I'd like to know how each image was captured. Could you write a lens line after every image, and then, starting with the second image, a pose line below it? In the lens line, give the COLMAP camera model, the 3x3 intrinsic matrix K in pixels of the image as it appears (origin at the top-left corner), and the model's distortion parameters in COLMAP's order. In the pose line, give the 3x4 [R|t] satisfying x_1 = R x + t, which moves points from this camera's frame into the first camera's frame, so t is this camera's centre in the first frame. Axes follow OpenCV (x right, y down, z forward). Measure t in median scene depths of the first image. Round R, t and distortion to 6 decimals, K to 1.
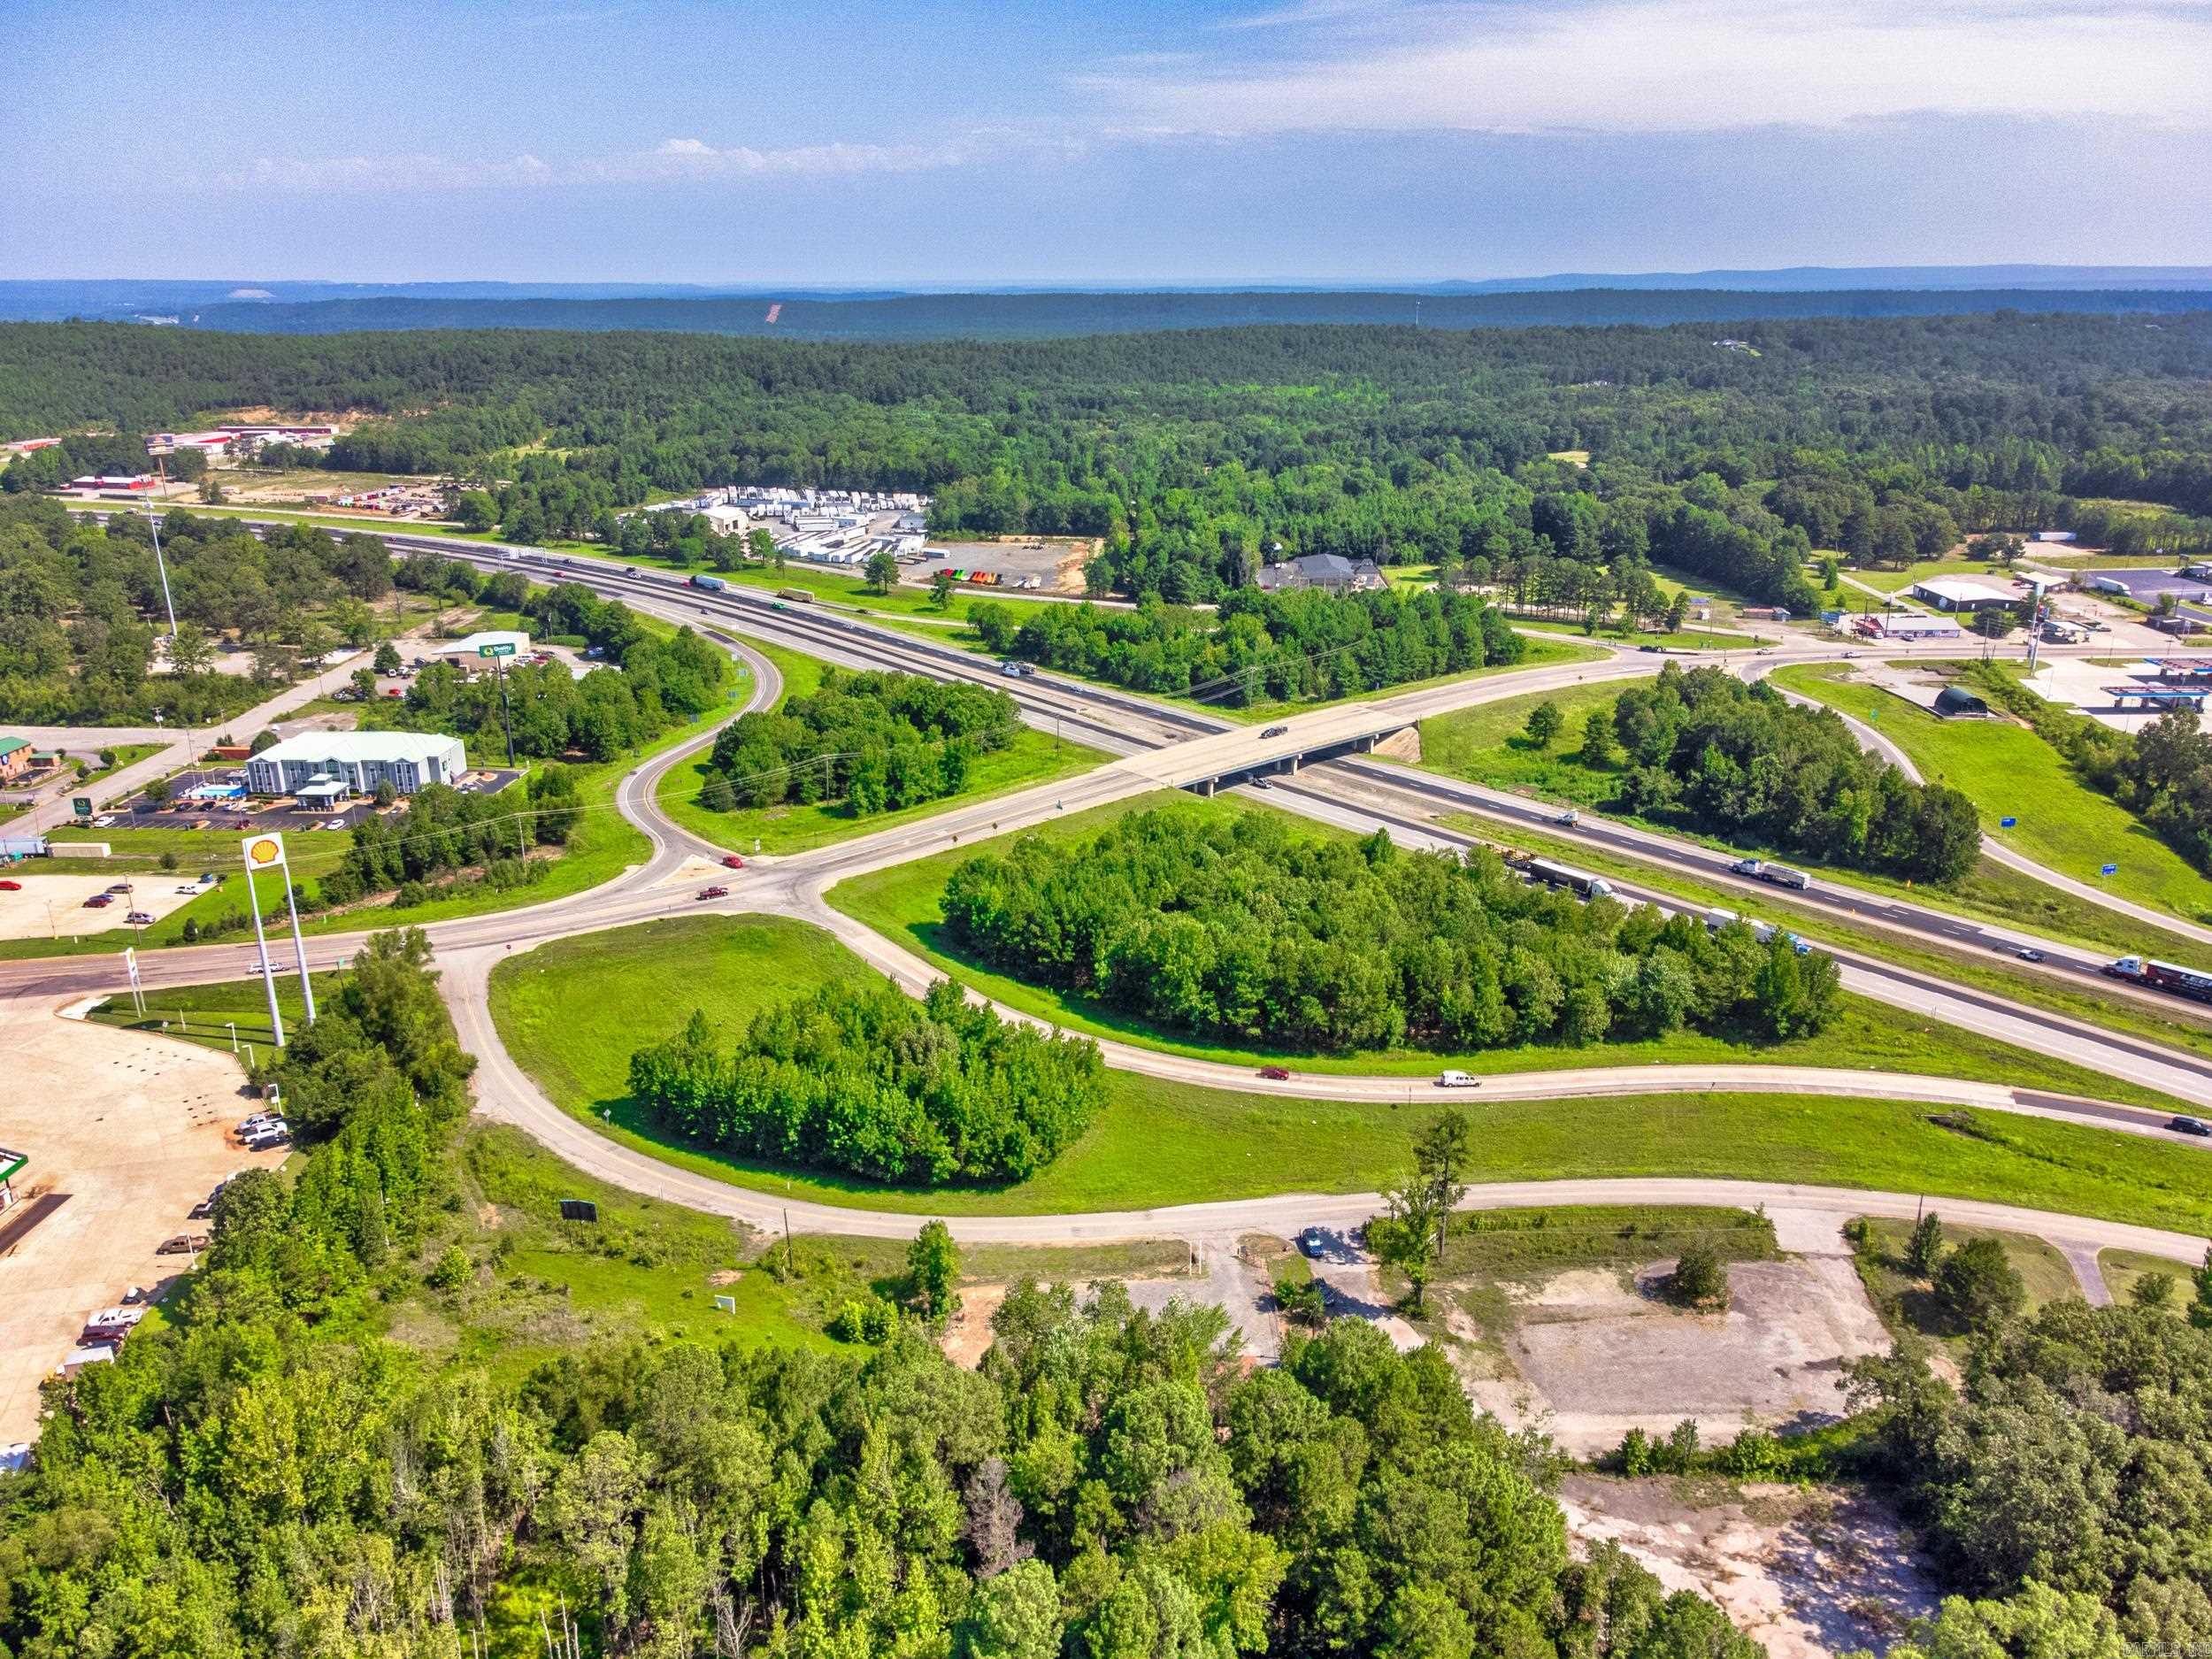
lens RADIAL K [[1679.9, 0, 1112.8], [0, 1679.9, 836.9], [0, 0, 1]] dist [0.037651, -0.005623]
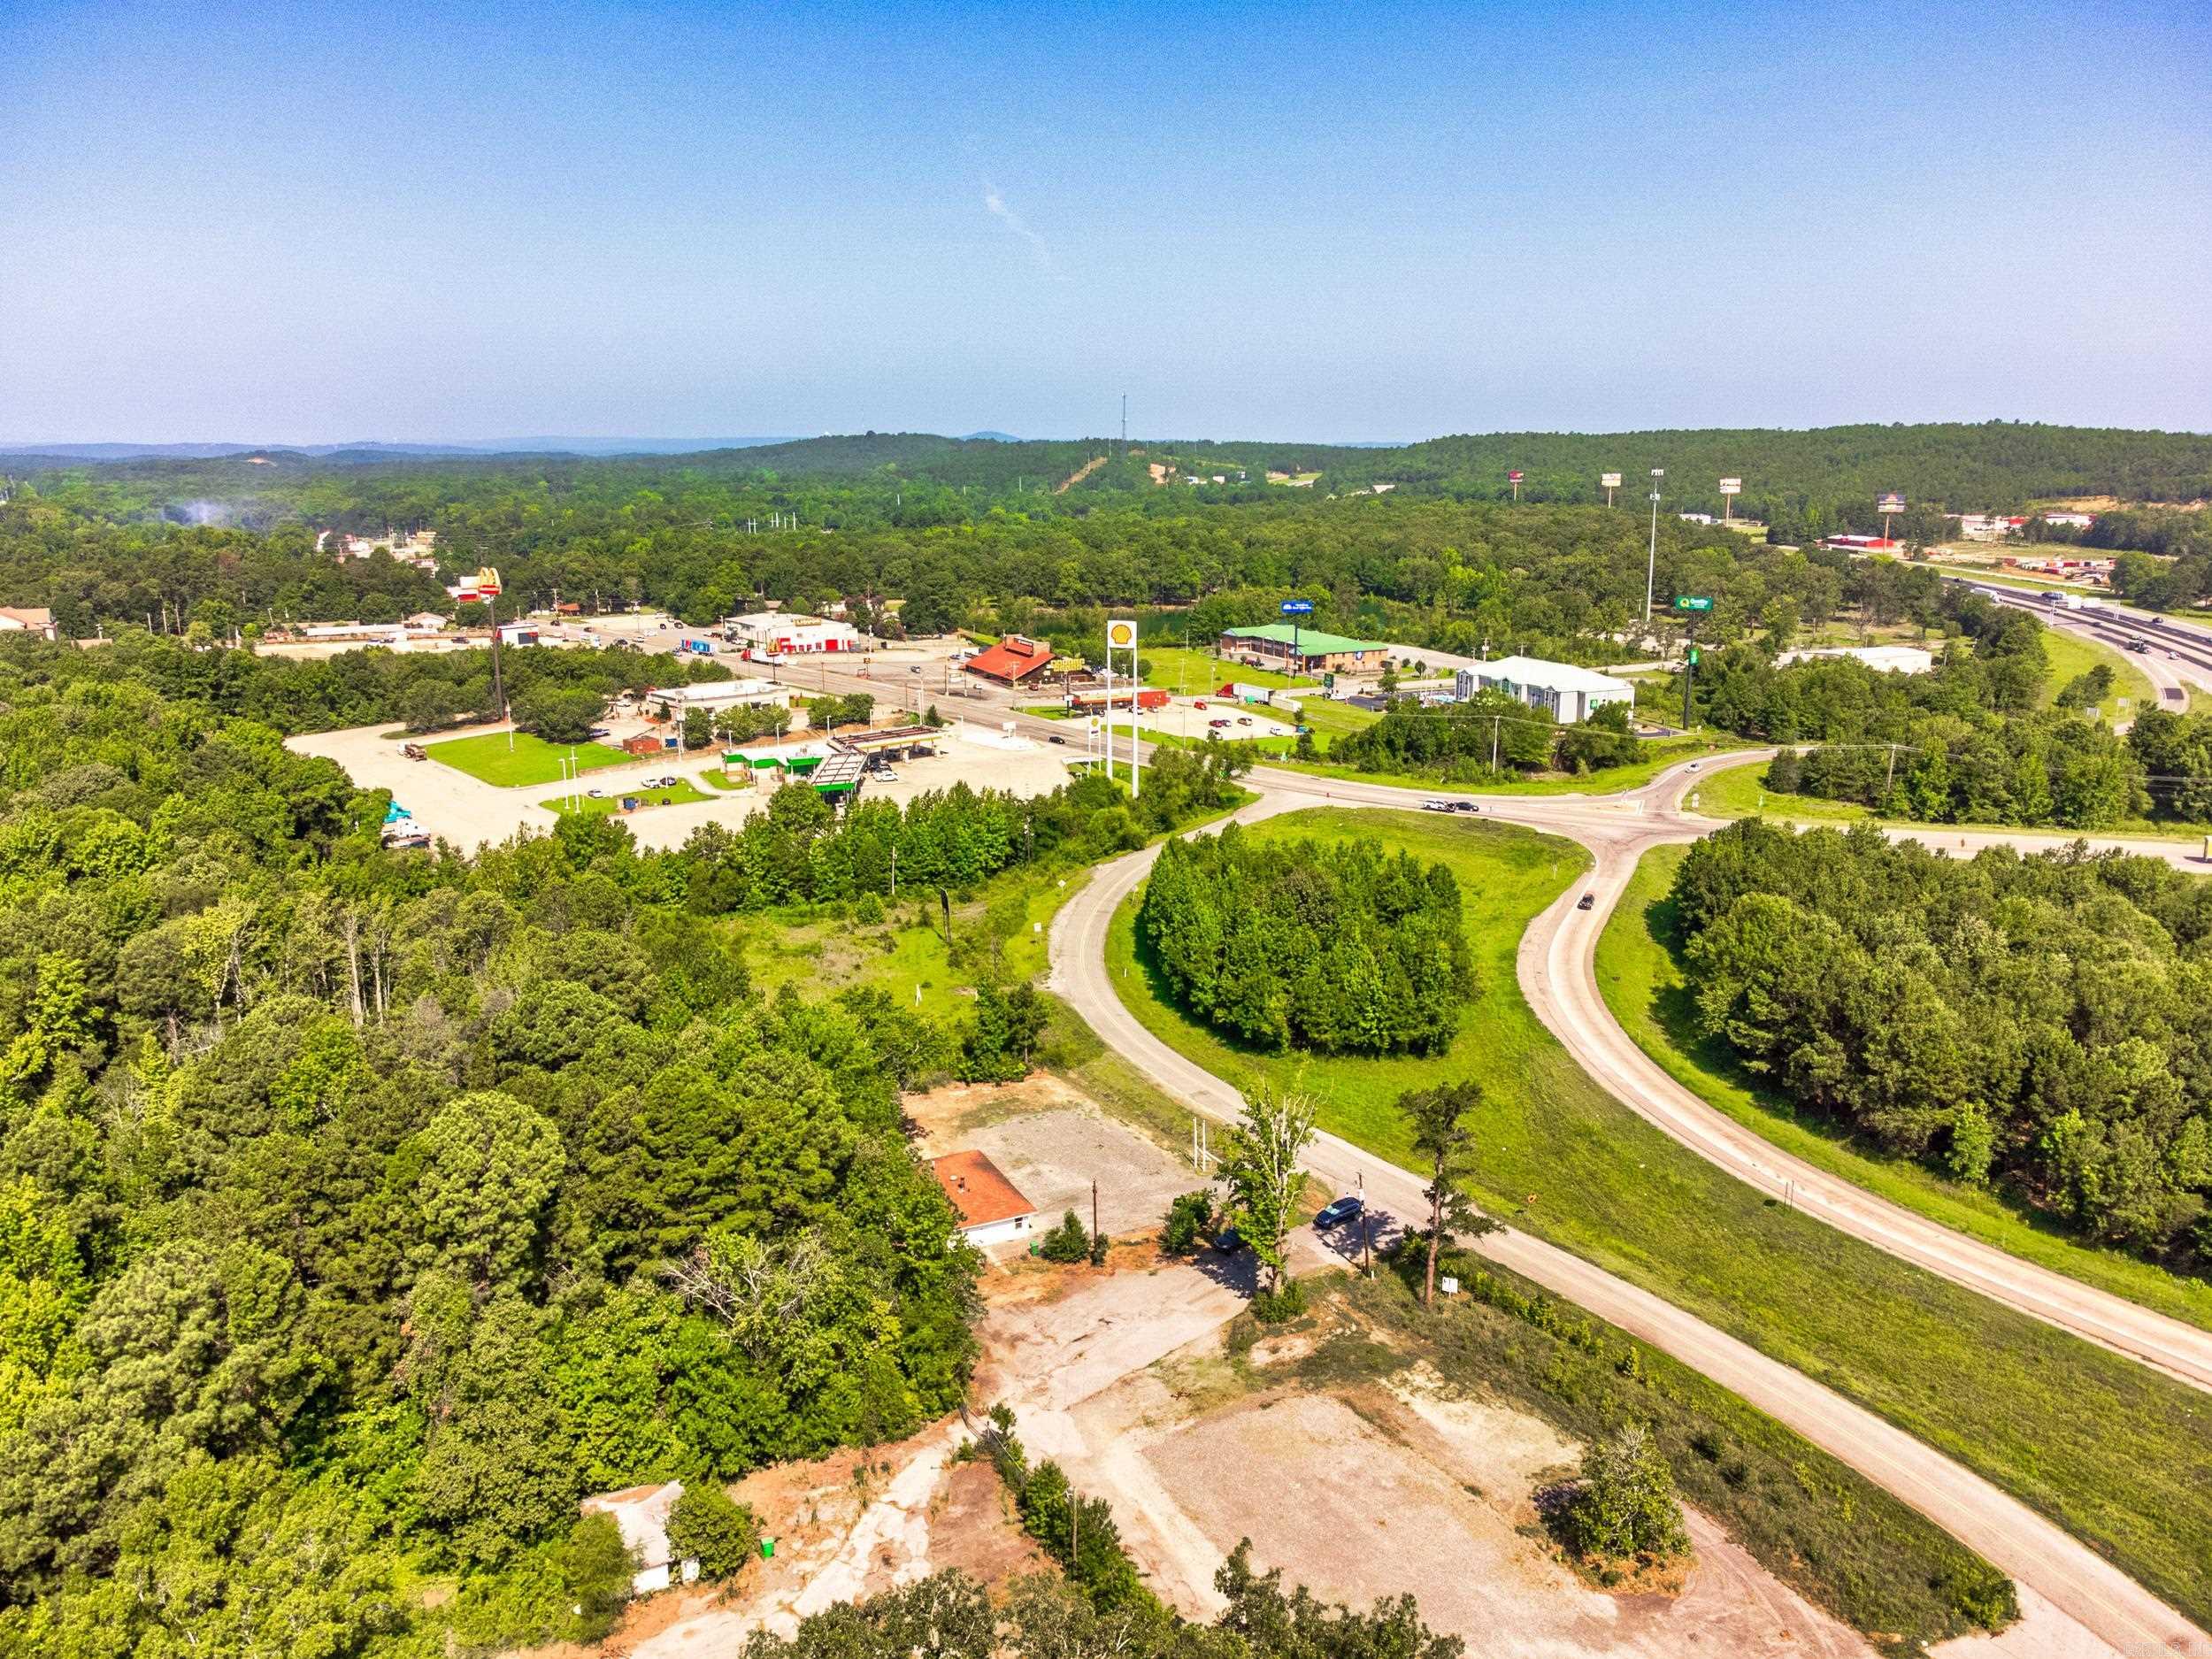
lens RADIAL K [[1679.9, 0, 1112.8], [0, 1679.9, 836.9], [0, 0, 1]] dist [0.037651, -0.005623]
pose [[0.446065, 0.208085, -0.870475, 0.569067], [-0.286070, 0.954725, 0.081632, 0.051312], [0.848051, 0.212604, 0.485396, 0.469152]]
